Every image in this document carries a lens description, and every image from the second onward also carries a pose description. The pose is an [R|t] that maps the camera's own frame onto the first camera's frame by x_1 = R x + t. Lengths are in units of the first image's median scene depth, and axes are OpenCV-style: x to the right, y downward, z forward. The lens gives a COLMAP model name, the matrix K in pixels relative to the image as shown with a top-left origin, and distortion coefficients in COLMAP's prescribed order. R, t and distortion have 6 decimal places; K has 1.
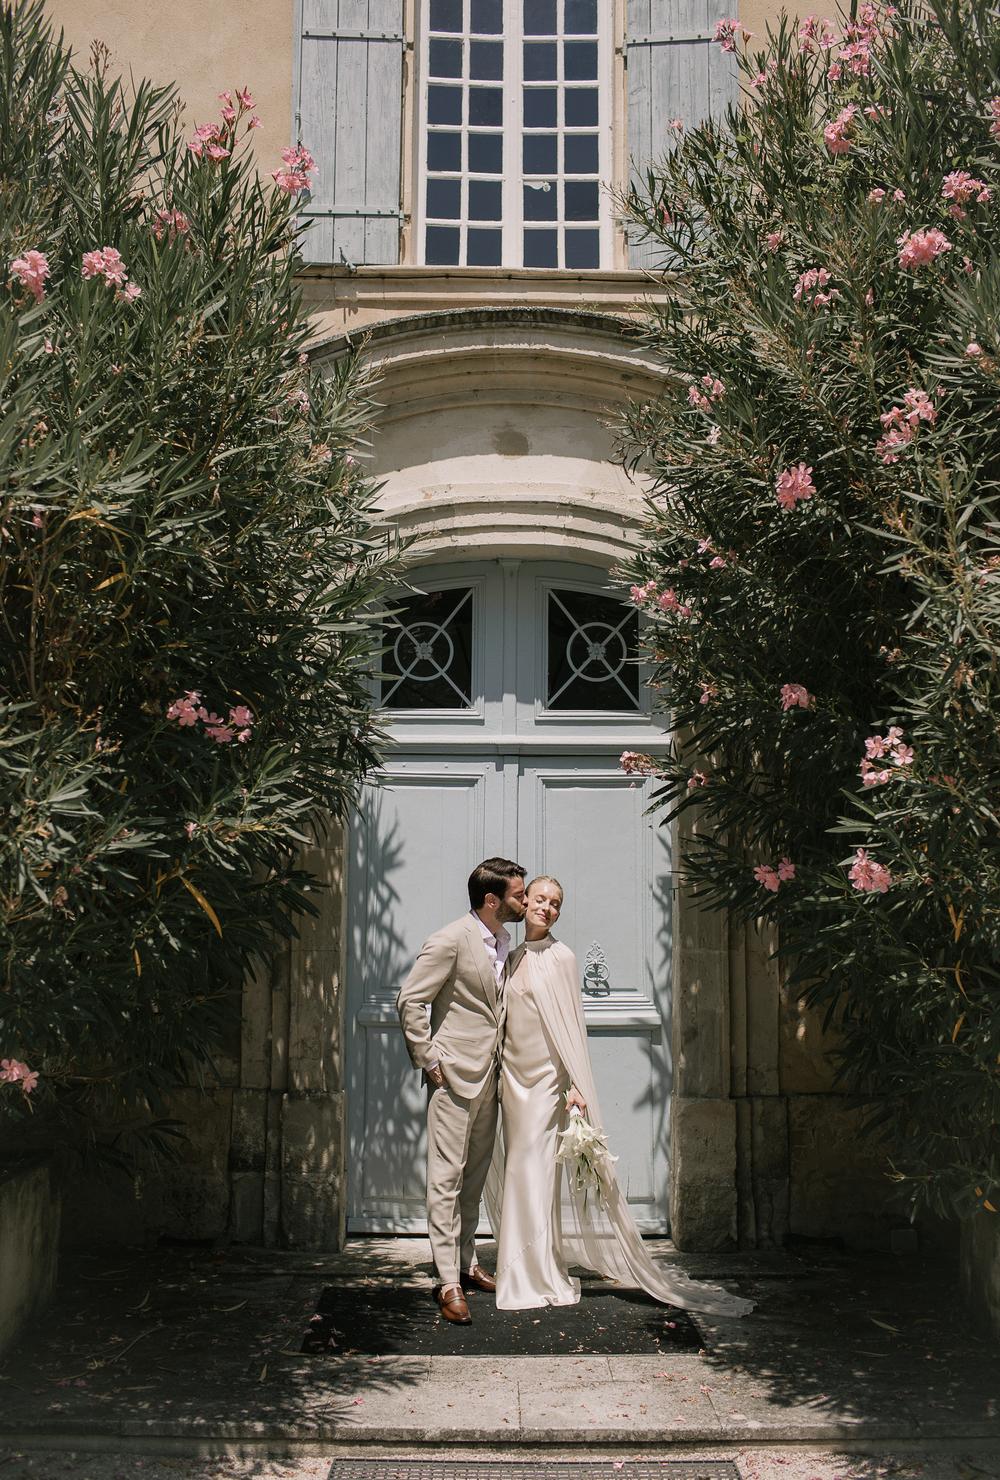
lens RADIAL K [[1514.6, 0, 508.8], [0, 1514.6, 718.4], [0, 0, 1]] dist [-0.105644, 0.129119]
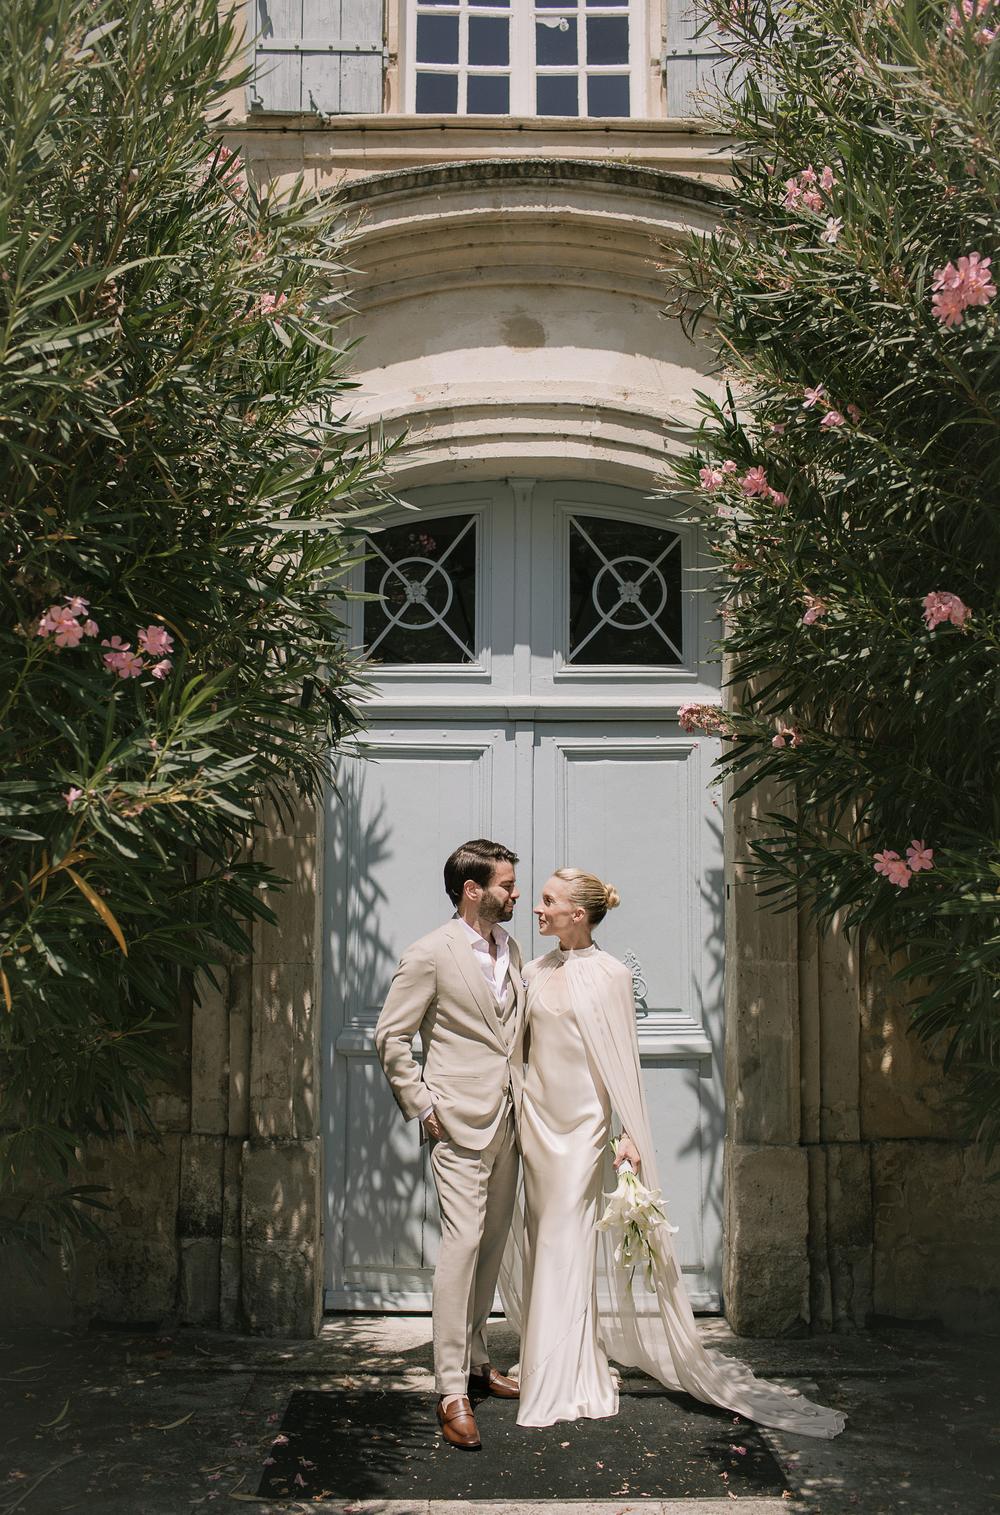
lens RADIAL K [[1471.1, 0, 495.0], [0, 1471.1, 759.1], [0, 0, 1]] dist [-0.094587, 0.103944]
pose [[0.999989, -0.003314, -0.003390, -0.012017], [0.003399, 0.999675, 0.025258, 0.026001], [0.003305, -0.025269, 0.999675, 0.223953]]
